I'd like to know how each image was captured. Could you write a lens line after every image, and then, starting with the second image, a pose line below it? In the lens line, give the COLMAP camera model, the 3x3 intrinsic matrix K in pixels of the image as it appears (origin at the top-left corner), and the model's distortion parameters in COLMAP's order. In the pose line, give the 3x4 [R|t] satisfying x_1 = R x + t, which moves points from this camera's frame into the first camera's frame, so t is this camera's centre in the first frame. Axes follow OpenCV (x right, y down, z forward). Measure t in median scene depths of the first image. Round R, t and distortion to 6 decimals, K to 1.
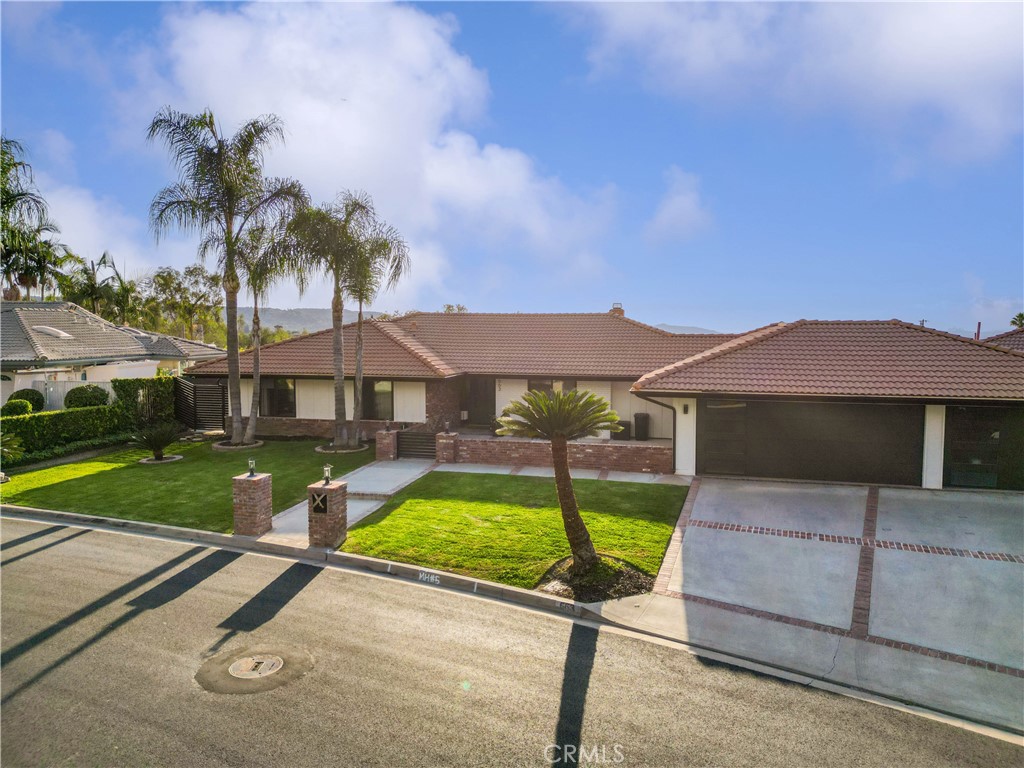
lens RADIAL K [[711.2, 0, 514.8], [0, 711.2, 382.8], [0, 0, 1]] dist [0.077637, -0.066999]
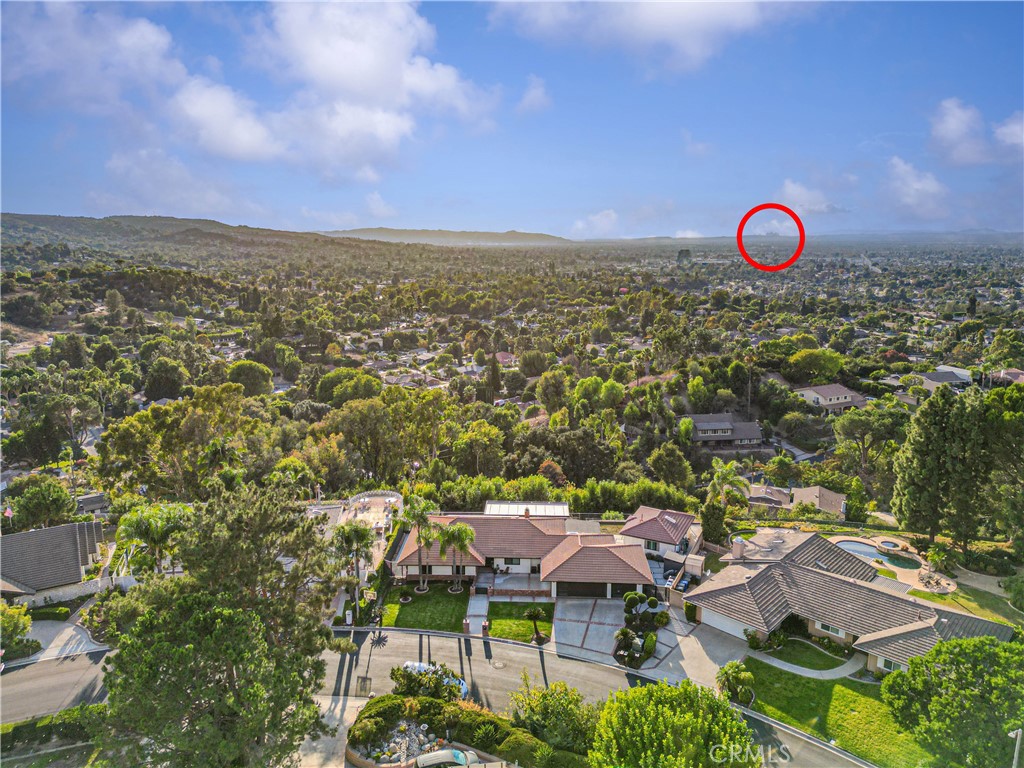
lens RADIAL K [[711.2, 0, 511.2], [0, 711.2, 384.5], [0, 0, 1]] dist [0.077637, -0.066999]
pose [[0.979954, -0.046090, 0.193819, -1.133770], [0.019284, 0.990248, 0.137978, -2.542483], [-0.198288, -0.131475, 0.971286, -4.248979]]
